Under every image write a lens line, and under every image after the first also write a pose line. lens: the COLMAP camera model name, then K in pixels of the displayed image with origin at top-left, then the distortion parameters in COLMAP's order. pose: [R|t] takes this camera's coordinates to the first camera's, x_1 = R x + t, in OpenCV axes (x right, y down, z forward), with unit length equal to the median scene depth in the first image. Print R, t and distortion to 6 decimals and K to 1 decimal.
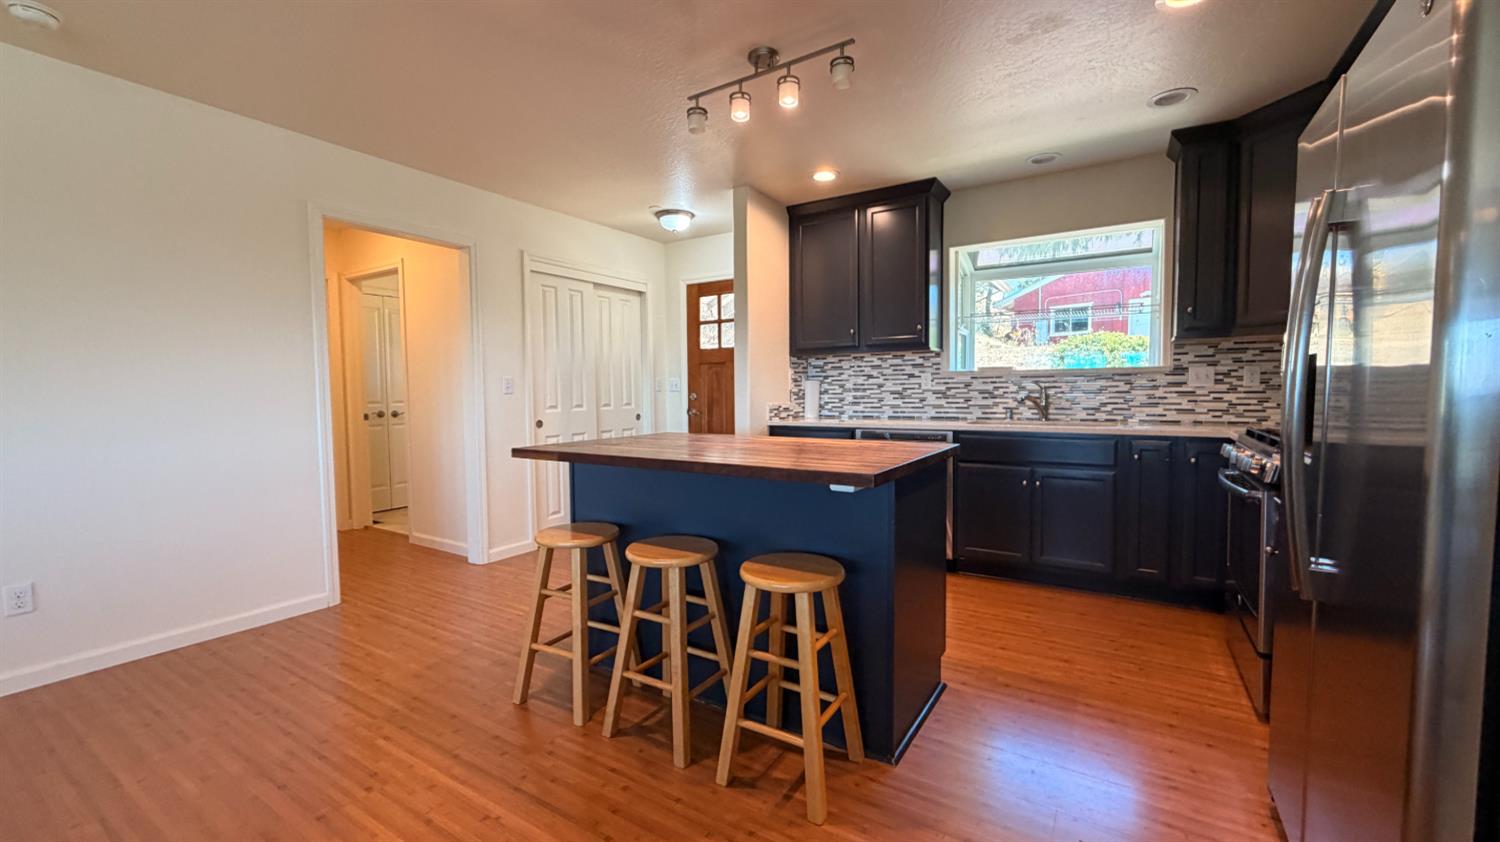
lens RADIAL K [[599.5, 0, 745.0], [0, 599.5, 419.8], [0, 0, 1]] dist [0.001160, -0.000249]
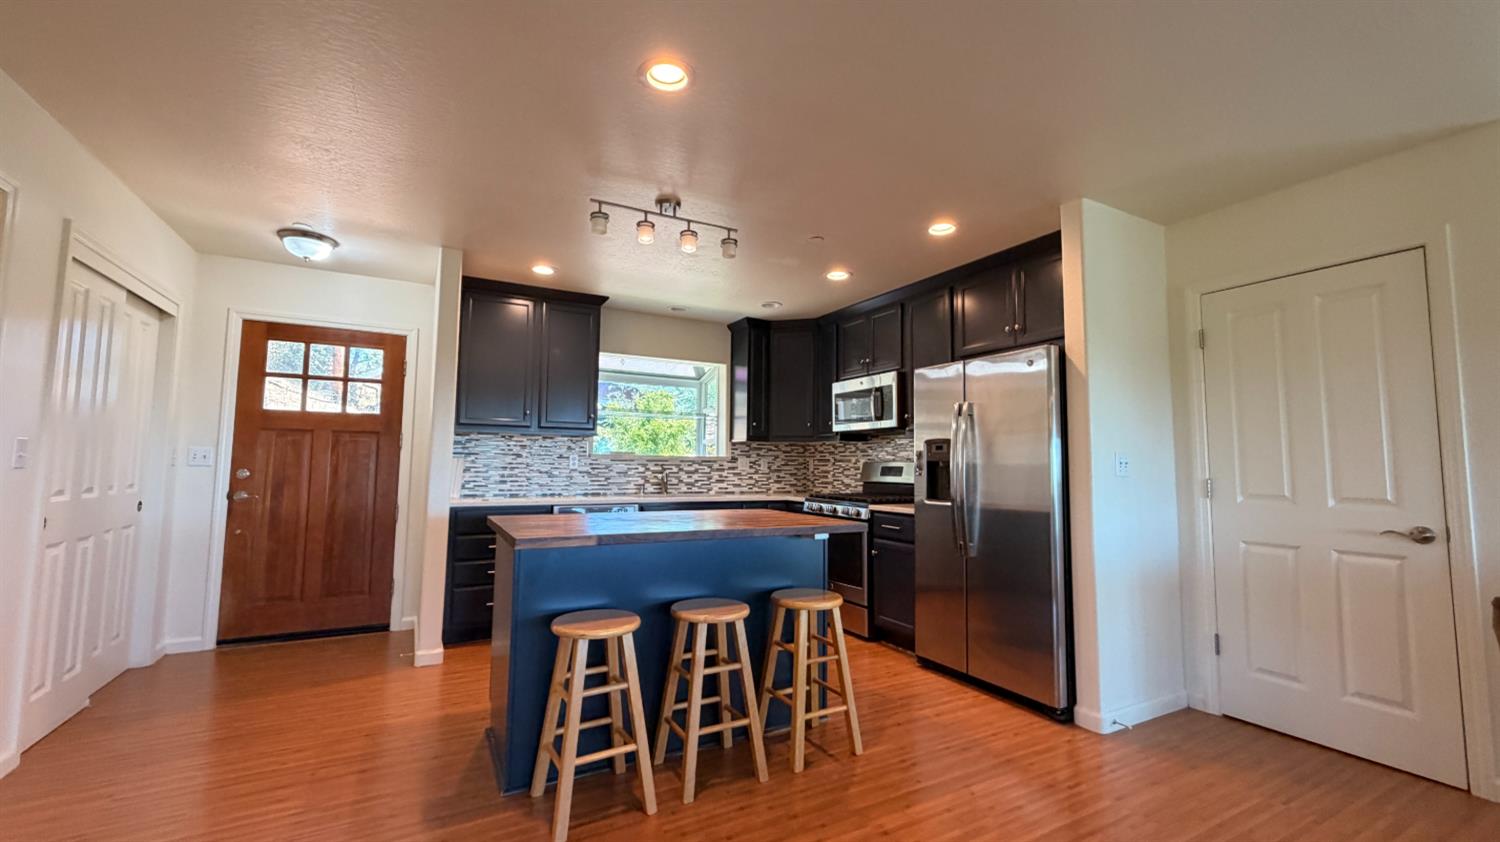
lens RADIAL K [[599.5, 0, 745.0], [0, 599.5, 419.8], [0, 0, 1]] dist [0.001160, -0.000249]
pose [[0.482477, 0.083545, 0.871915, -0.591568], [0.028527, 0.993414, -0.110972, -0.009032], [-0.875444, 0.078415, 0.476916, 0.185679]]
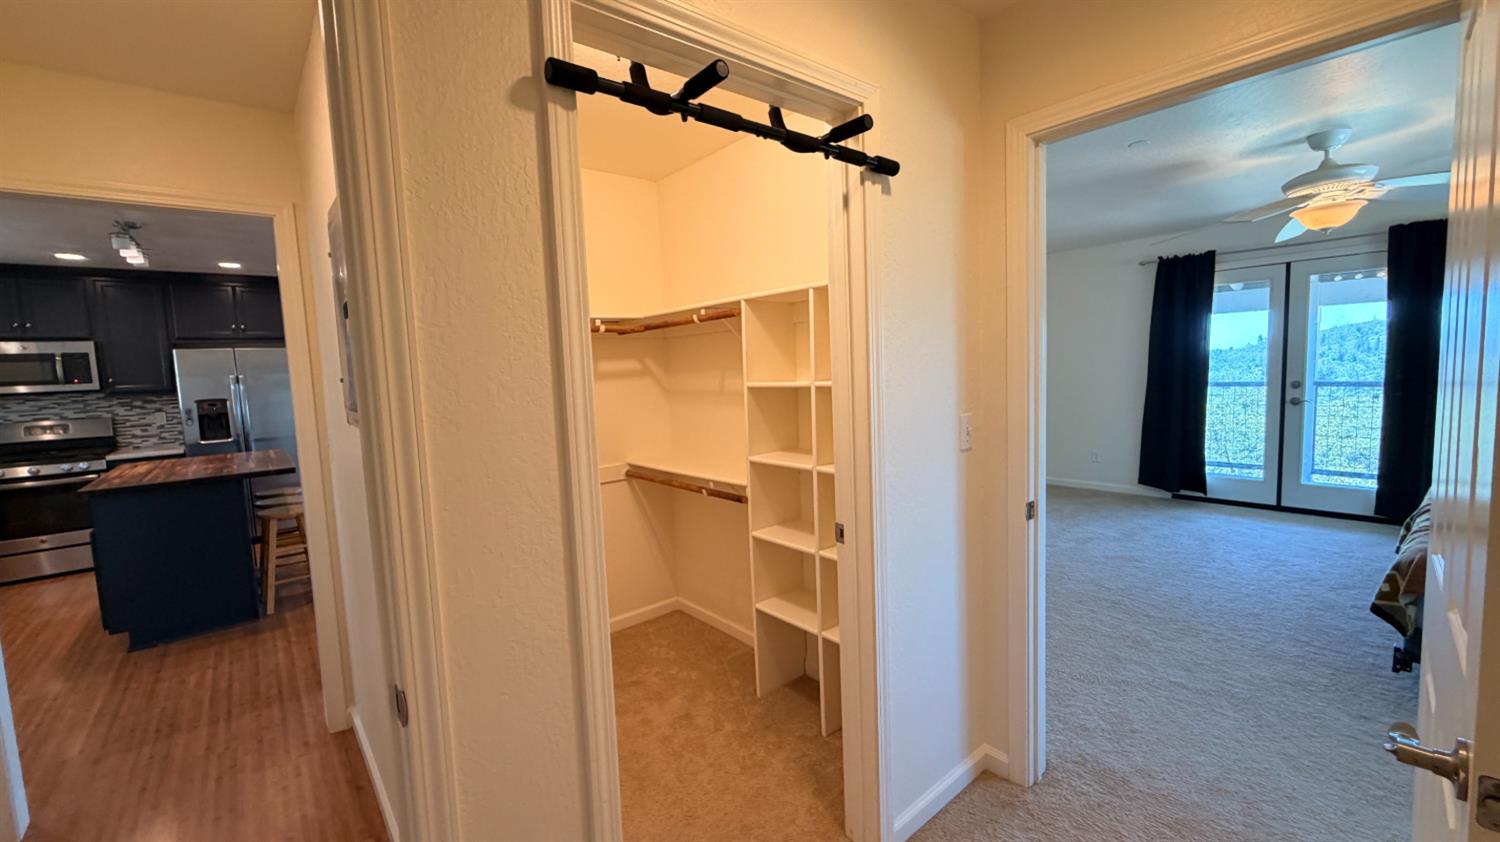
lens RADIAL K [[599.5, 0, 745.0], [0, 599.5, 419.8], [0, 0, 1]] dist [0.001160, -0.000249]
pose [[-0.951974, 0.022035, 0.305385, -1.226315], [0.065932, 0.988760, 0.134186, -0.128929], [-0.298996, 0.147876, -0.942727, 1.291190]]
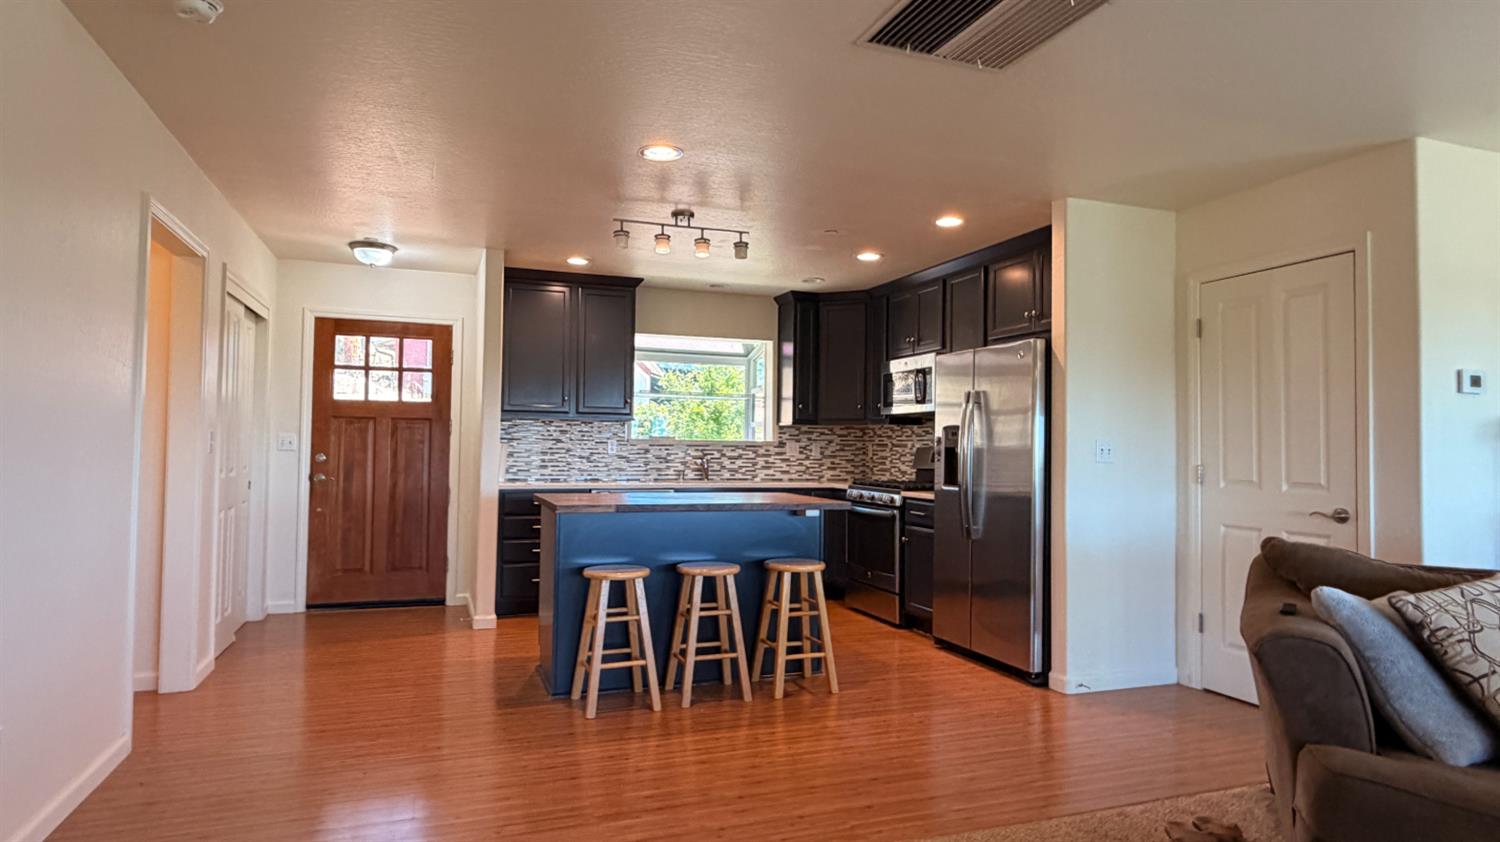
lens RADIAL K [[845.9, 0, 741.9], [0, 845.9, 421.9], [0, 0, 1]] dist [0.002754, -0.000001]
pose [[0.606846, 0.043454, 0.793630, -0.884786], [0.021503, 0.997241, -0.071045, 0.007168], [-0.794528, 0.060179, 0.604238, -0.161983]]
